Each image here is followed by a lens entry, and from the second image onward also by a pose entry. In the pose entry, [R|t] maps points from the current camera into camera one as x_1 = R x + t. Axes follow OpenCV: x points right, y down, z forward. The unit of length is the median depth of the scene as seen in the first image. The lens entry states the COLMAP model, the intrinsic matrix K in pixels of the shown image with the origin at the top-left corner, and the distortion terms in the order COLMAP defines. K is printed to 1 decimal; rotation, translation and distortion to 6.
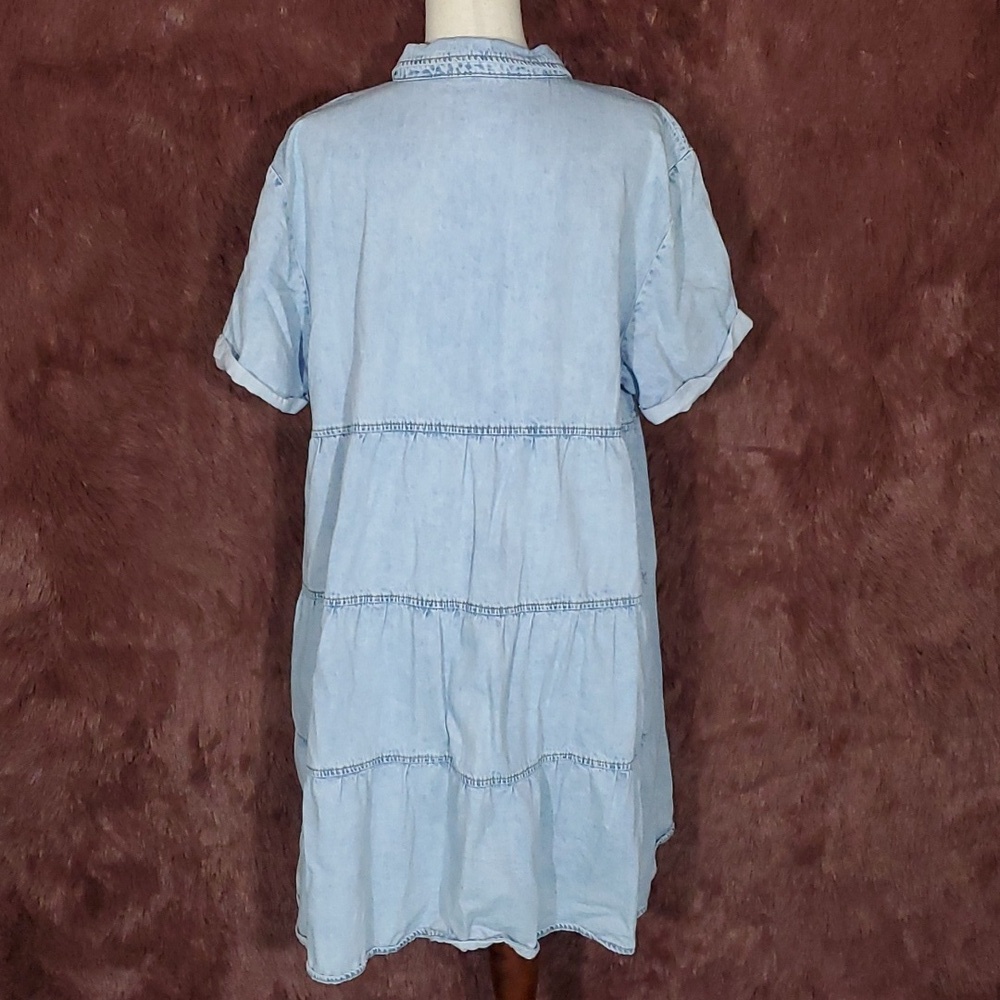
lens RADIAL K [[1703.0, 0, 474.0], [0, 1703.0, 468.3], [0, 0, 1]] dist [0.328502, -1.598190]
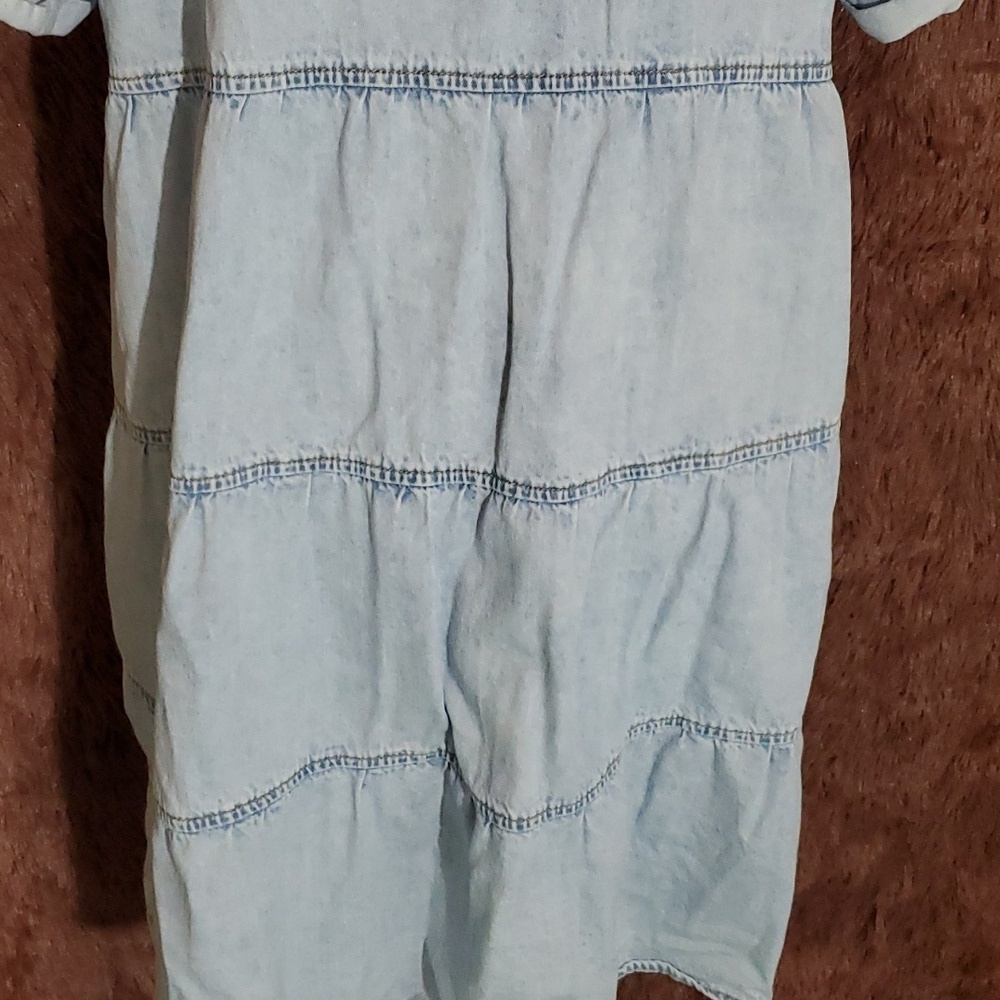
lens RADIAL K [[1703.0, 0, 474.0], [0, 1703.0, 468.3], [0, 0, 1]] dist [0.328502, -1.598190]
pose [[0.993413, -0.049020, 0.103578, -0.047886], [0.018949, 0.961711, 0.273410, -0.039720], [-0.113015, -0.269646, 0.956305, 0.486396]]
